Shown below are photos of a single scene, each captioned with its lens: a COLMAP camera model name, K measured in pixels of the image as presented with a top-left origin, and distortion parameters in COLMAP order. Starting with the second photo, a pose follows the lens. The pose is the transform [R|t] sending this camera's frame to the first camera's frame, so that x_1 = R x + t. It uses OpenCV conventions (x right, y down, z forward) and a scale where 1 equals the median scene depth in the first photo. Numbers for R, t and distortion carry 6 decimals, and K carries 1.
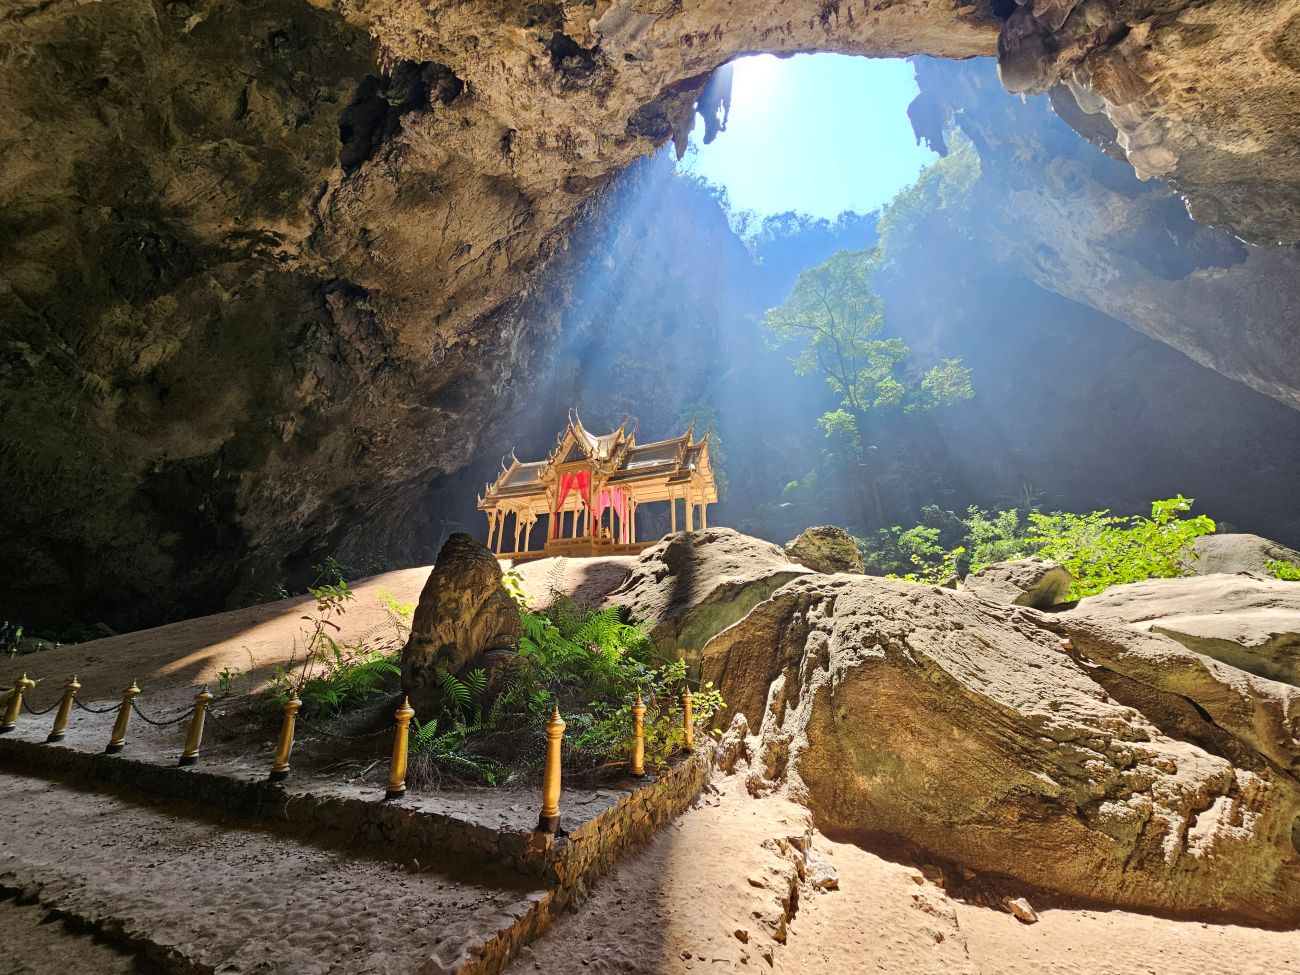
lens RADIAL K [[527.1, 0, 652.6], [0, 527.1, 480.8], [0, 0, 1]] dist [-0.004788, -0.000667]
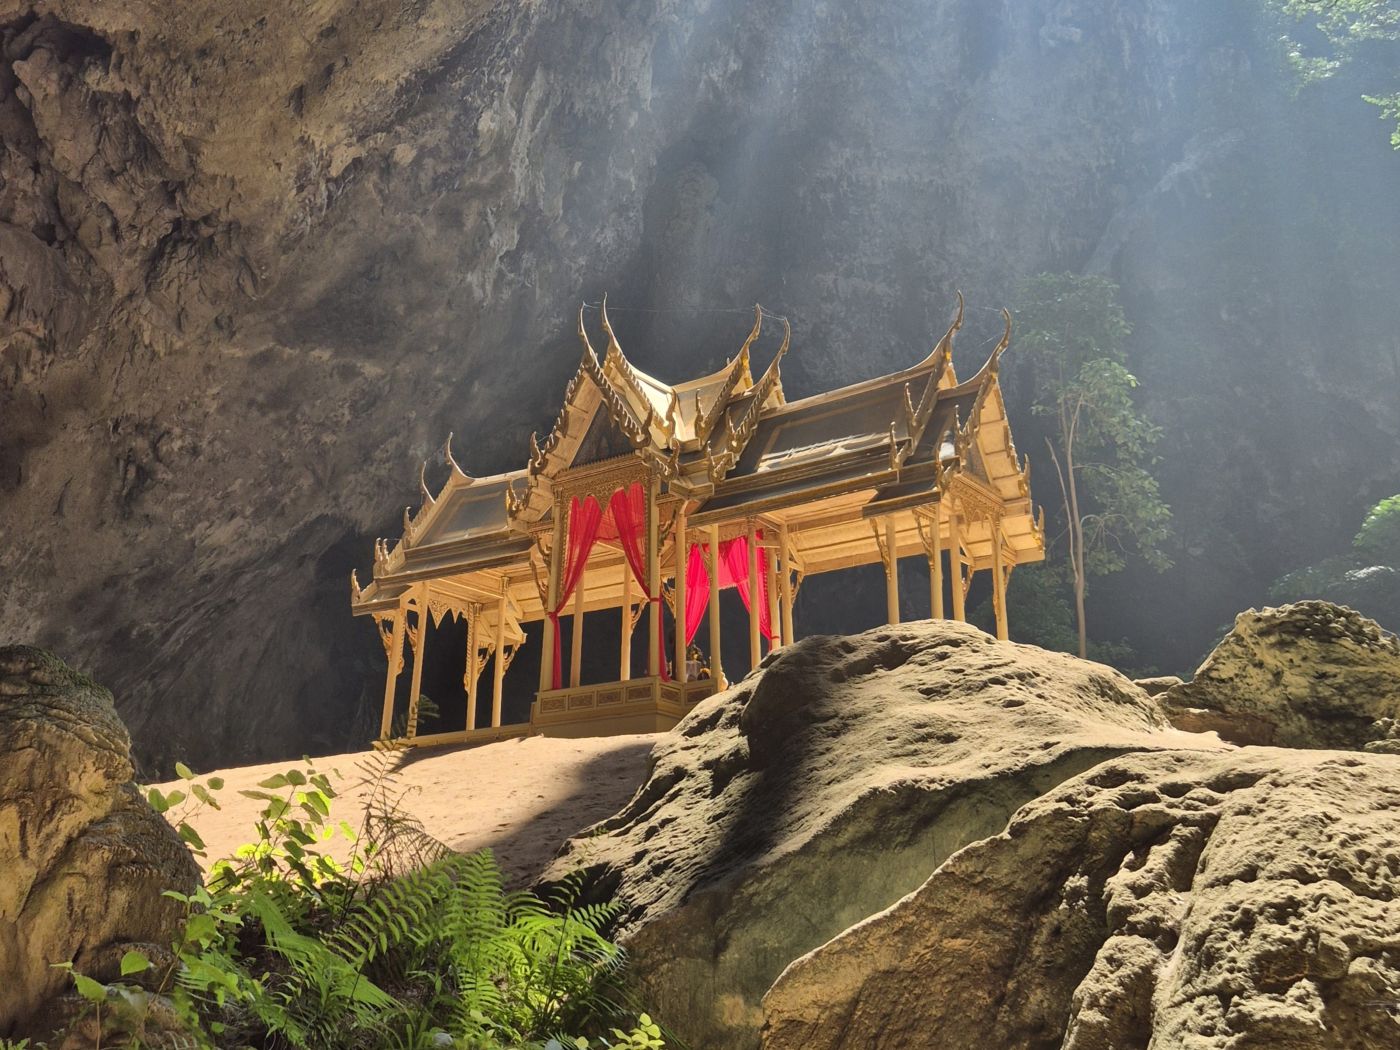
lens RADIAL K [[1542.5, 0, 640.0], [0, 1542.5, 552.3], [0, 0, 1]] dist [0.100745, -0.140378]
pose [[0.976397, -0.049306, -0.210281, 0.079804], [0.051922, 0.998627, 0.006934, 0.016845], [0.209651, -0.017688, 0.977616, 0.030574]]
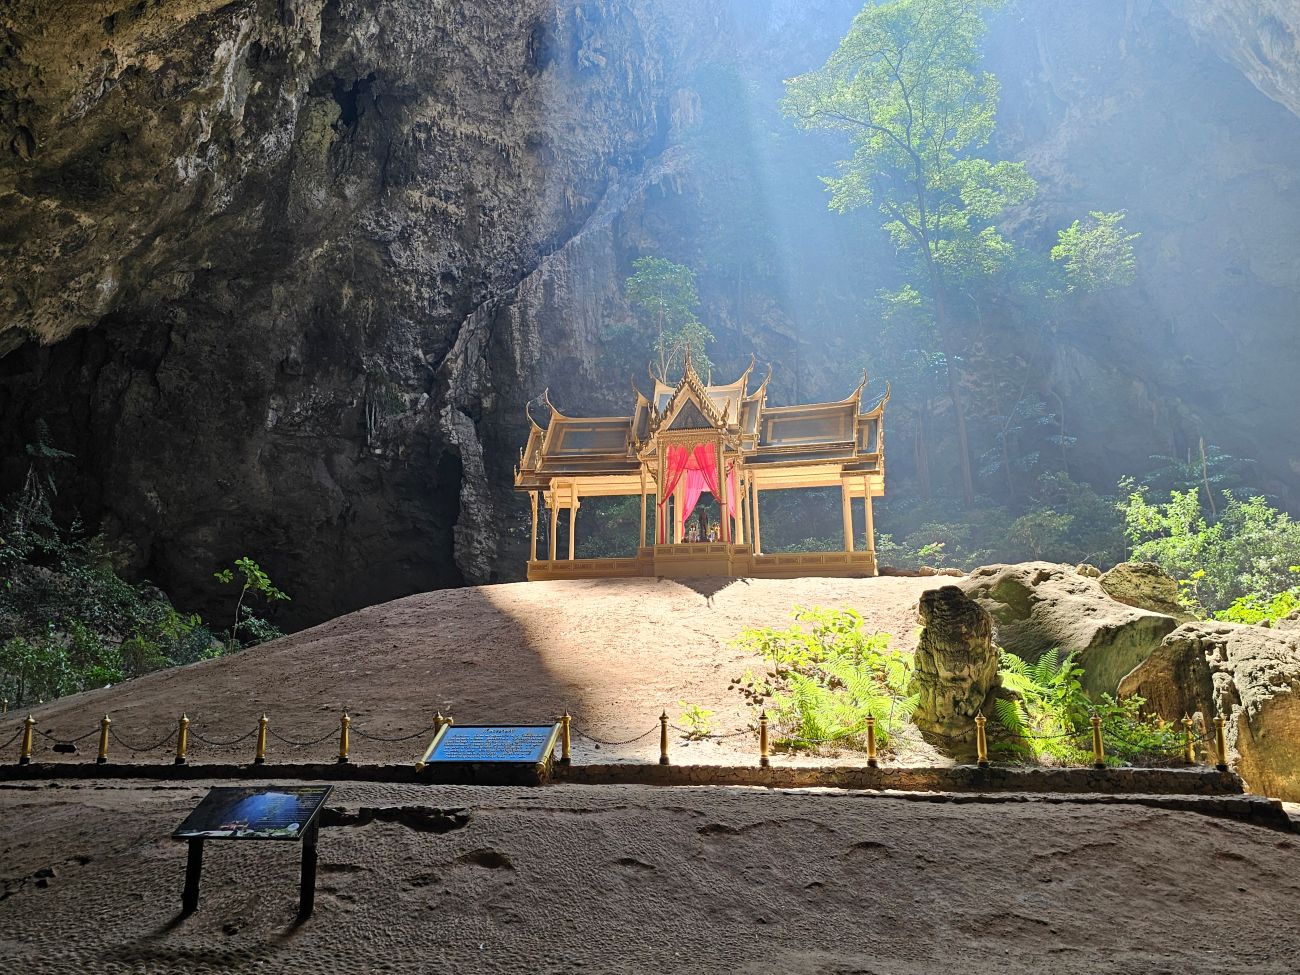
lens RADIAL K [[1138.0, 0, 651.9], [0, 1138.0, 494.5], [0, 0, 1]] dist [0.064497, -0.066317]
pose [[0.975574, 0.032657, 0.217230, -0.497222], [-0.057124, 0.992582, 0.107324, -0.103545], [-0.212114, -0.117111, 0.970202, -0.391000]]
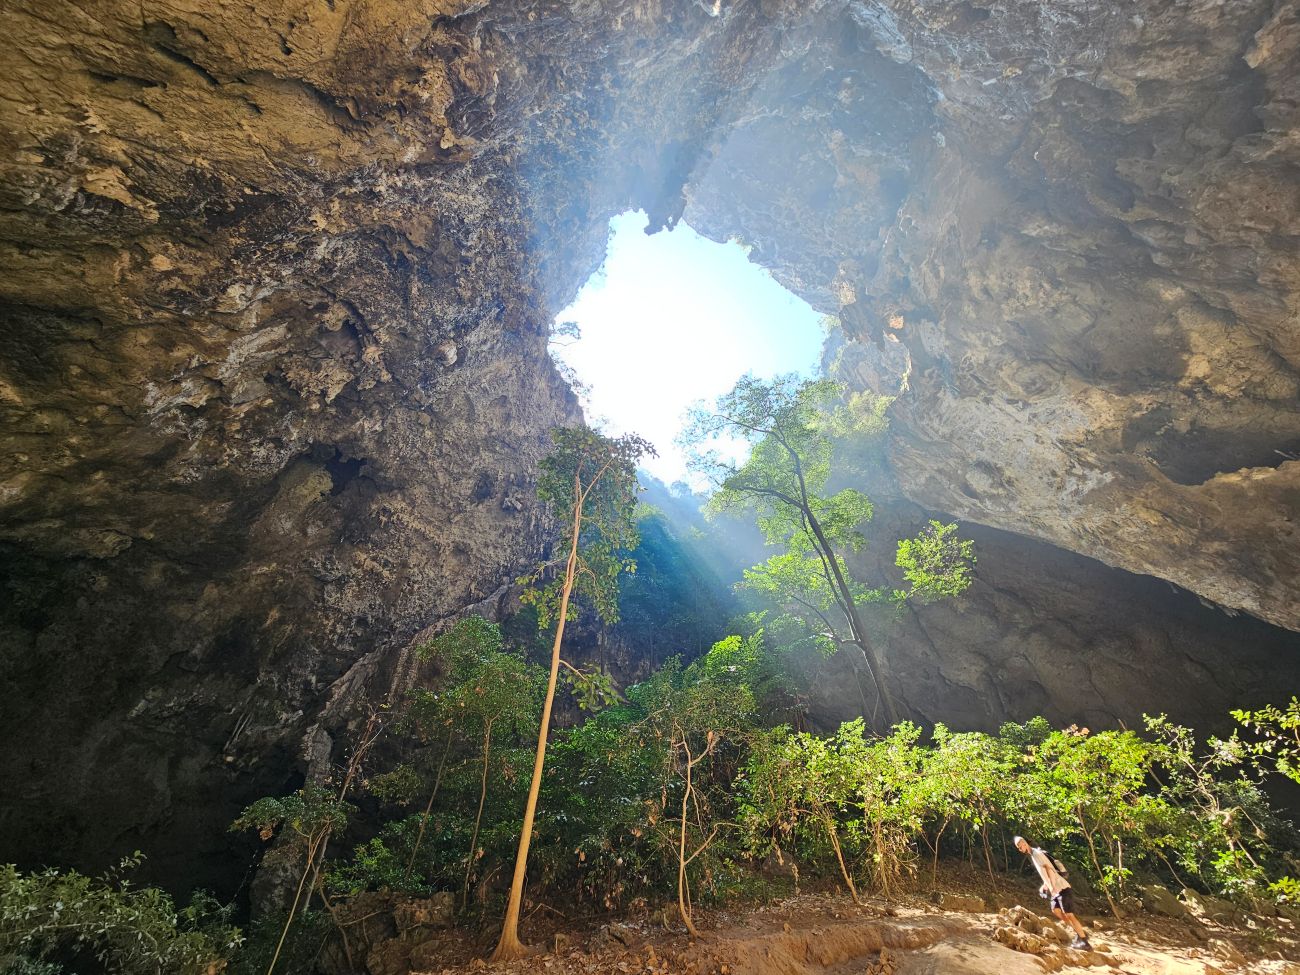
lens RADIAL K [[527.1, 0, 652.6], [0, 527.1, 480.8], [0, 0, 1]] dist [-0.004788, -0.000667]
pose [[0.865964, 0.387401, 0.316270, -0.004580], [-0.155670, 0.809793, -0.565687, 0.507865], [-0.475261, 0.440630, 0.761559, 1.865014]]
